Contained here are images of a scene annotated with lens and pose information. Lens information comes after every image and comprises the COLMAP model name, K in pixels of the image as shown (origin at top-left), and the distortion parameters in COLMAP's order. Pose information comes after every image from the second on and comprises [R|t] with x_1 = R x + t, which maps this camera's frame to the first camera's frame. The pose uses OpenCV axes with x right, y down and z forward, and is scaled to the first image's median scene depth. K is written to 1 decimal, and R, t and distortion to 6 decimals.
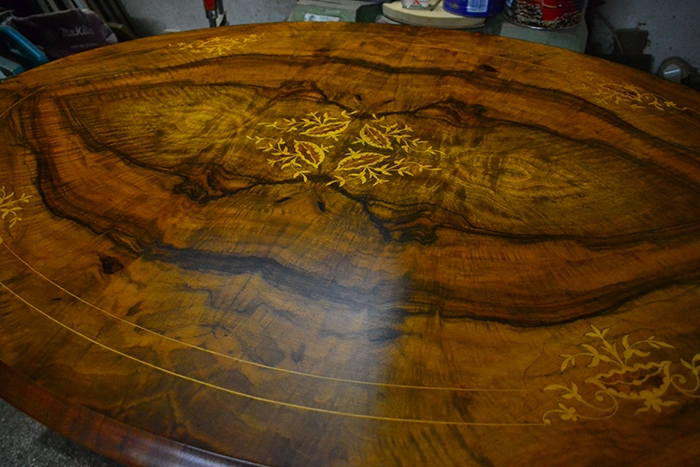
lens RADIAL K [[553.6, 0, 348.8], [0, 553.6, 221.0], [0, 0, 1]] dist [-0.006172, -0.006891]
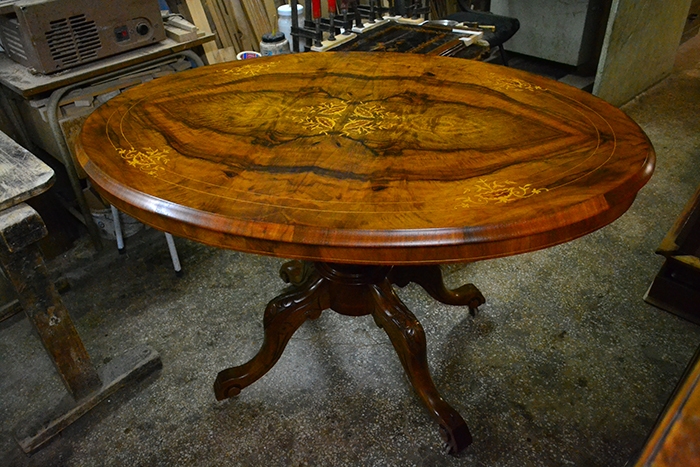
lens RADIAL K [[574.4, 0, 353.1], [0, 574.4, 235.7], [0, 0, 1]] dist [-0.021643, 0.000369]
pose [[0.996428, -0.060267, 0.059148, -0.117644], [0.063935, 0.996013, -0.062211, 0.351039], [-0.055162, 0.065770, 0.996309, -0.759836]]
